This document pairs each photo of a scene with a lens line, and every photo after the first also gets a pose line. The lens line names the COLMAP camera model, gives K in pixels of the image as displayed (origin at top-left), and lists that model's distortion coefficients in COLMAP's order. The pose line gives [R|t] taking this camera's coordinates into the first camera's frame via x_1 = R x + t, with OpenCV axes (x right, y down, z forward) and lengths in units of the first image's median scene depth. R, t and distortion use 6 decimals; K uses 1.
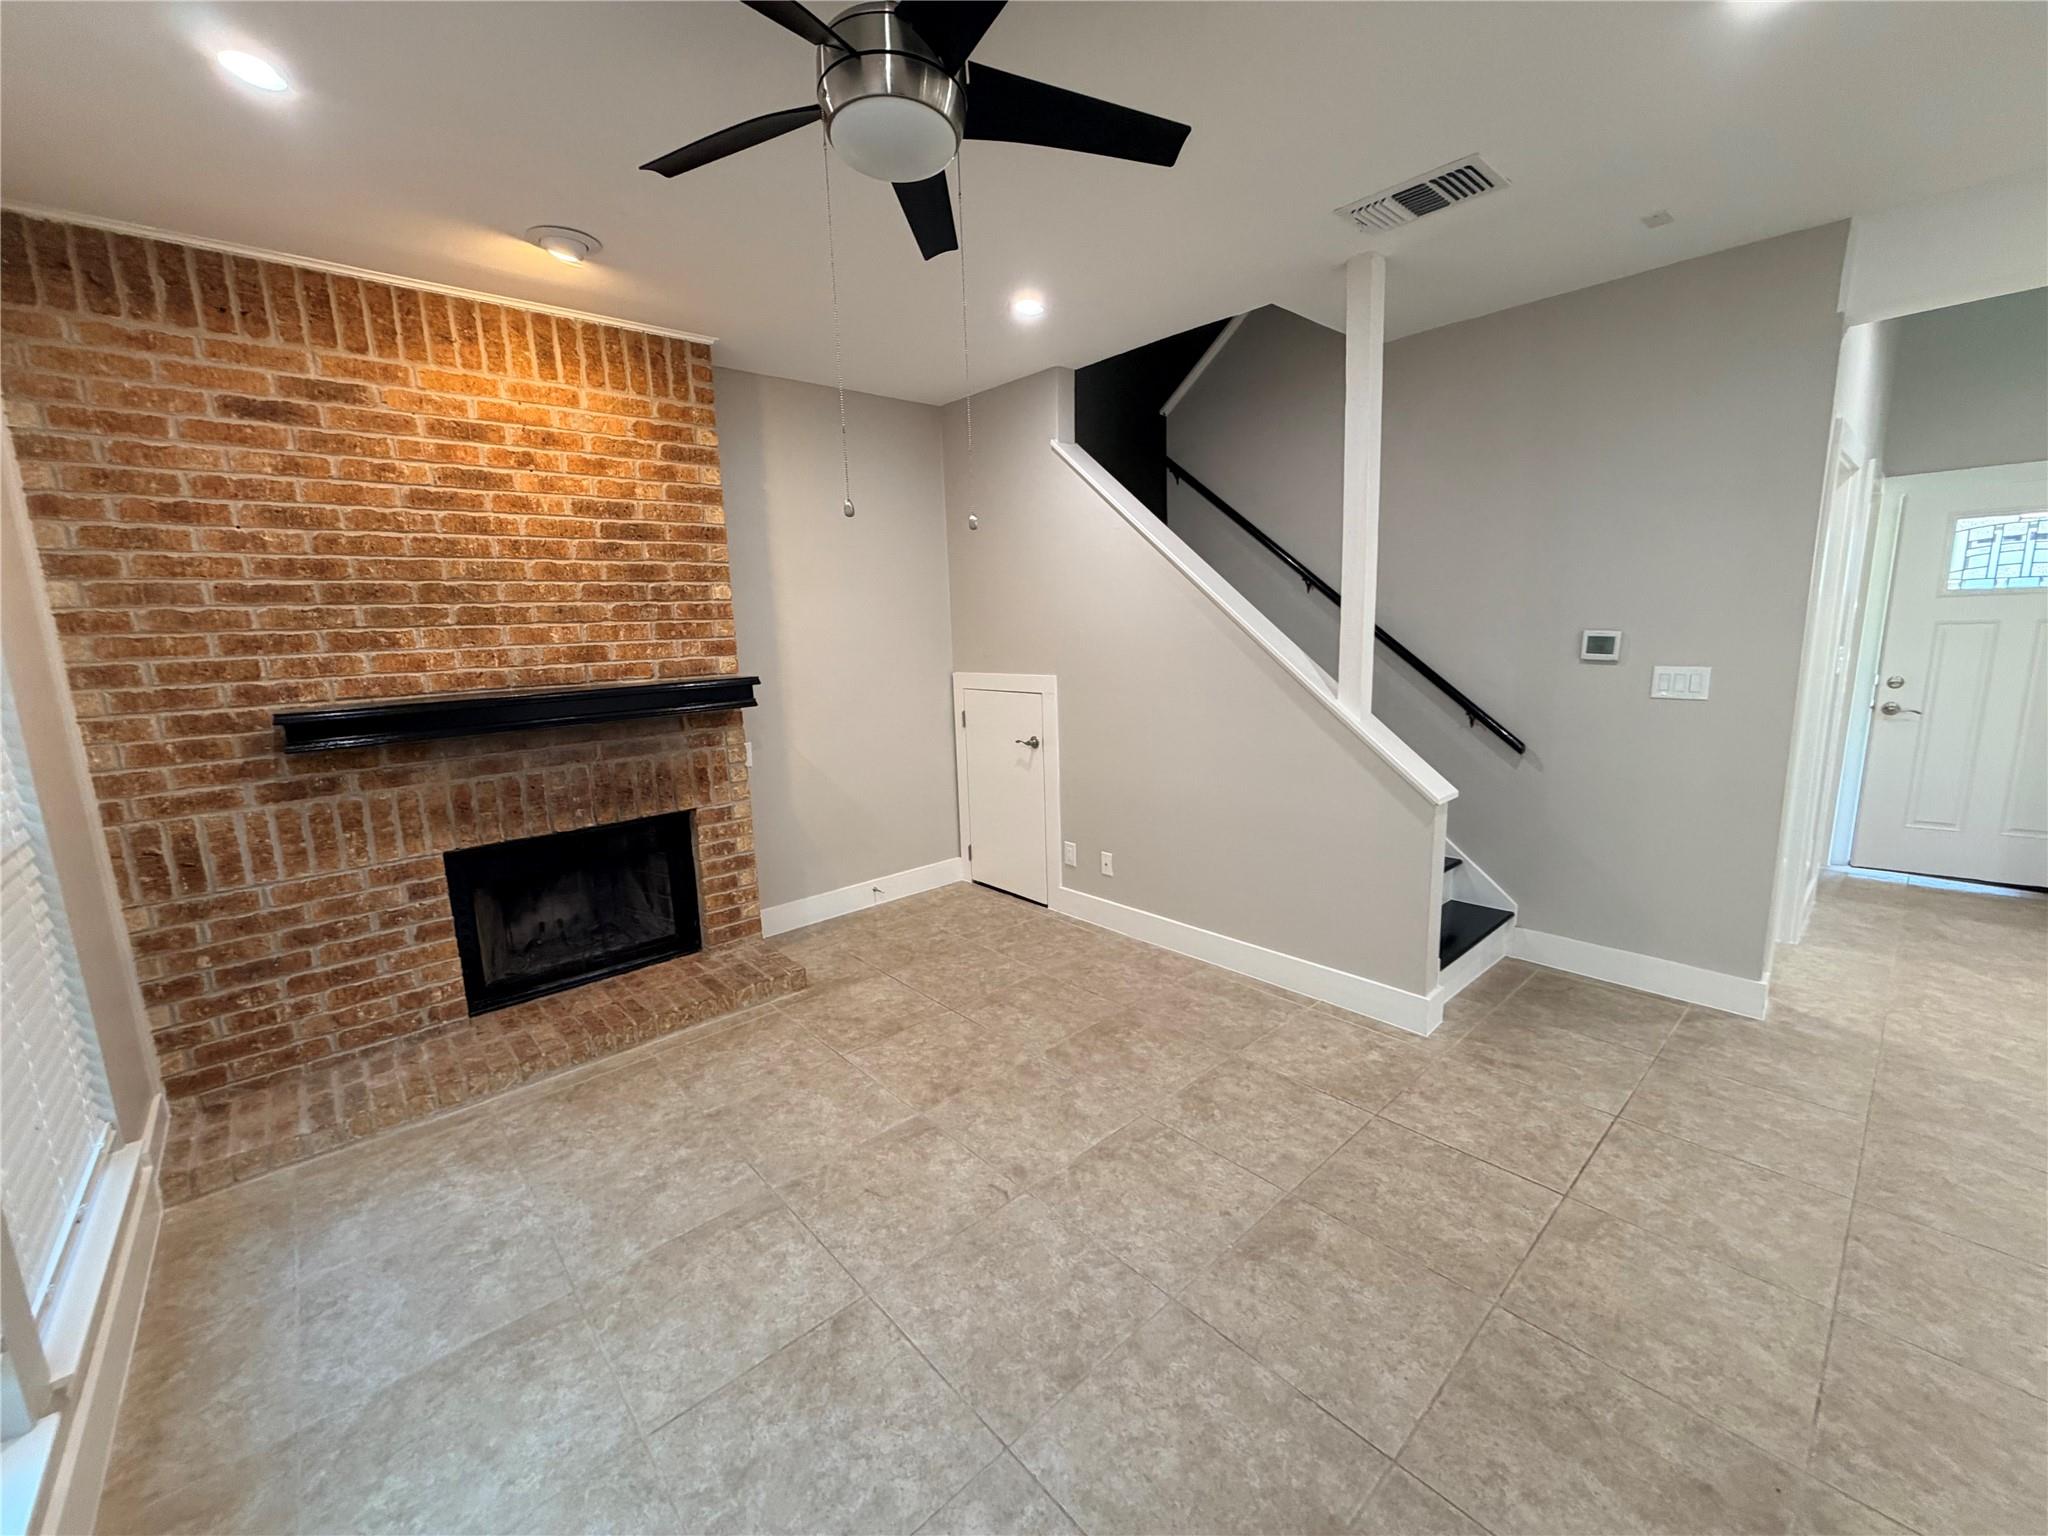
lens RADIAL K [[816.9, 0, 1016.4], [0, 816.9, 766.0], [0, 0, 1]] dist [0.000796, -0.000189]
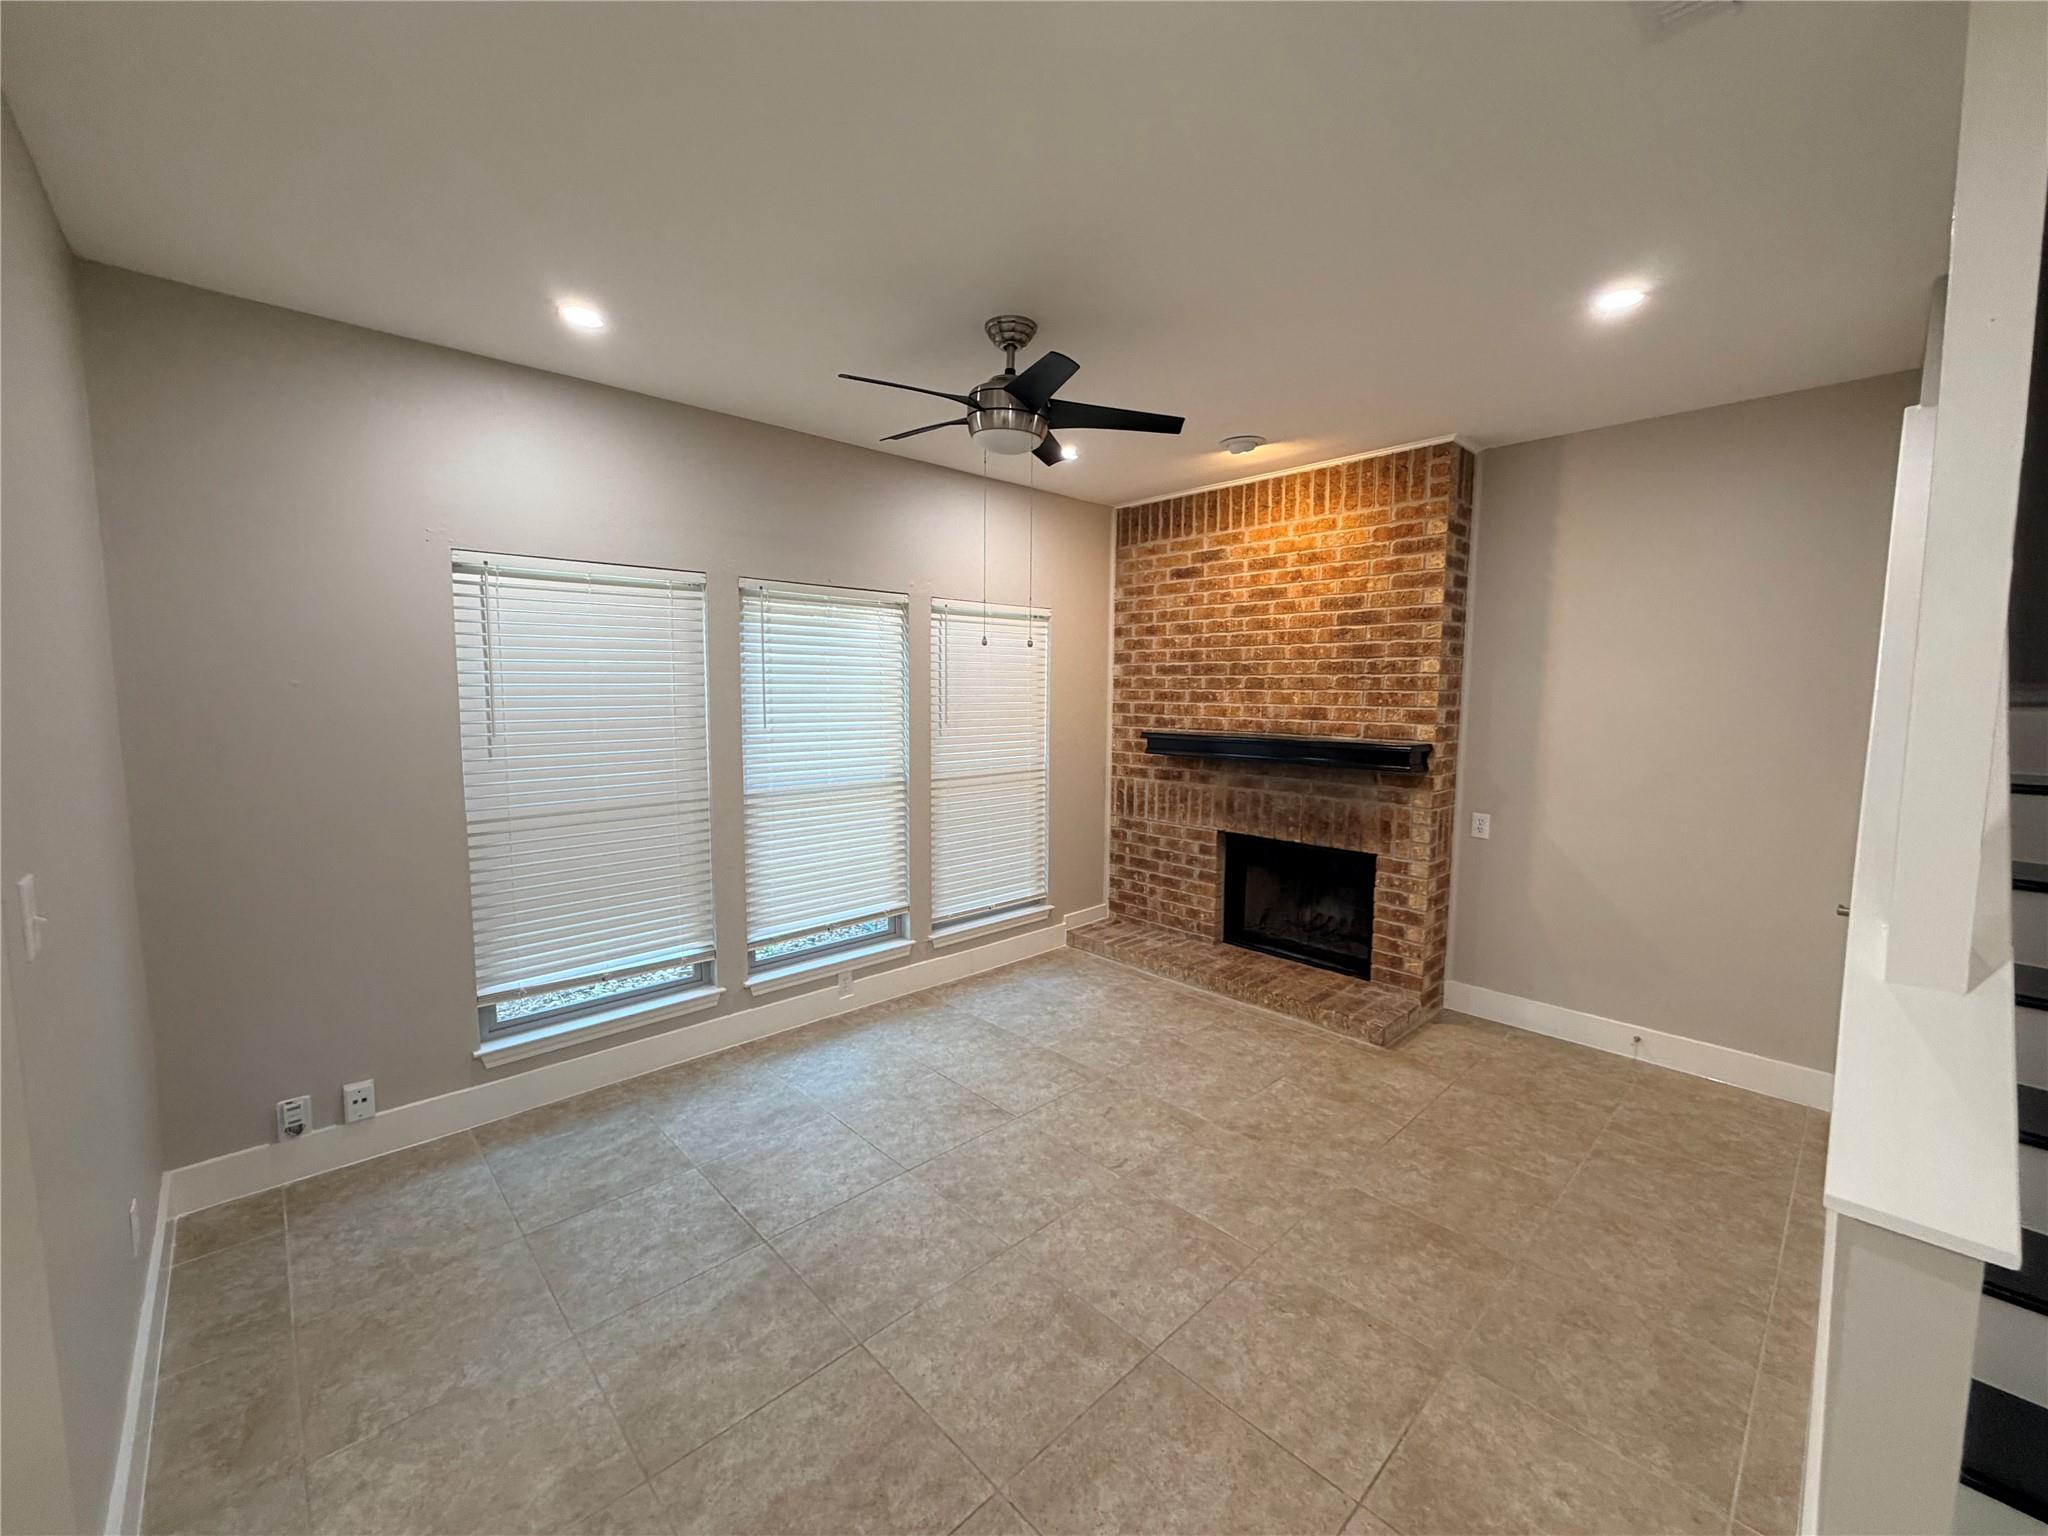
lens RADIAL K [[816.9, 0, 1016.4], [0, 816.9, 766.0], [0, 0, 1]] dist [0.000796, -0.000189]
pose [[0.028420, 0.129665, -0.991151, 0.866062], [-0.181469, 0.975744, 0.122446, -0.142904], [0.982986, 0.176383, 0.051260, 0.527843]]
